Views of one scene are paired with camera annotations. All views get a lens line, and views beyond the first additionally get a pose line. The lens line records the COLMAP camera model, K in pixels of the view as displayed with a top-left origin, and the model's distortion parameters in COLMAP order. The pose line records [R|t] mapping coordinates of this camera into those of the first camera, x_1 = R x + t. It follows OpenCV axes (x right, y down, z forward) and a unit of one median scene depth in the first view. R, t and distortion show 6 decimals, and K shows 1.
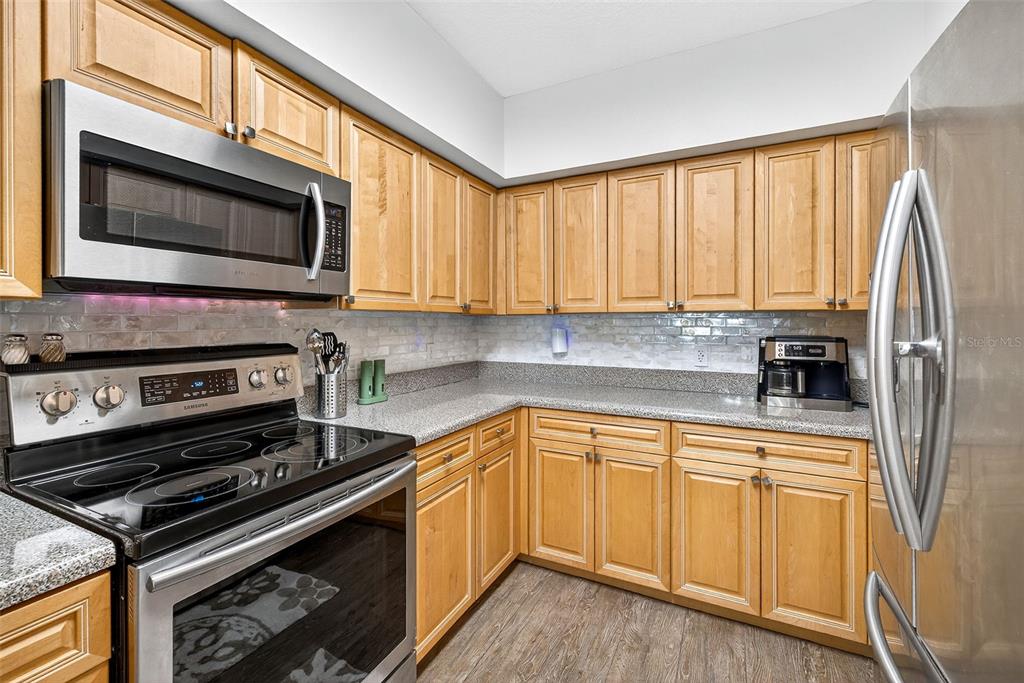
lens RADIAL K [[414.6, 0, 514.8], [0, 414.6, 321.9], [0, 0, 1]] dist [-0.002216, -0.000379]
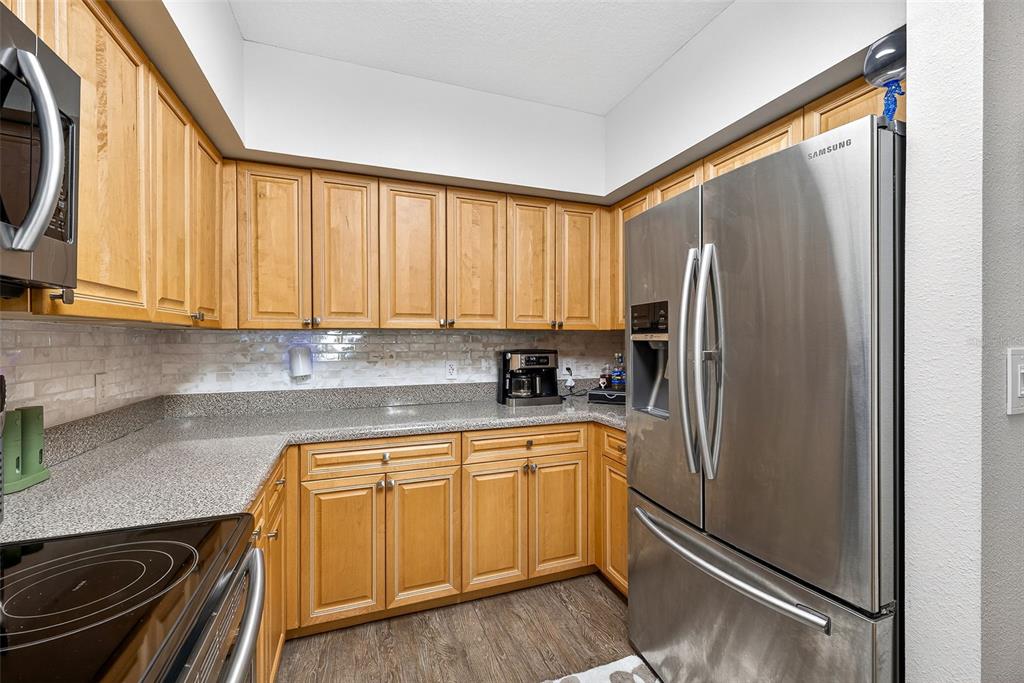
lens RADIAL K [[429.6, 0, 495.2], [0, 429.6, 339.7], [0, 0, 1]] dist [-0.000373, -0.000059]
pose [[0.690675, -0.002155, 0.723162, -0.330627], [0.000339, 0.999996, 0.002656, 0.000004], [-0.723165, -0.001589, 0.690673, 0.161244]]
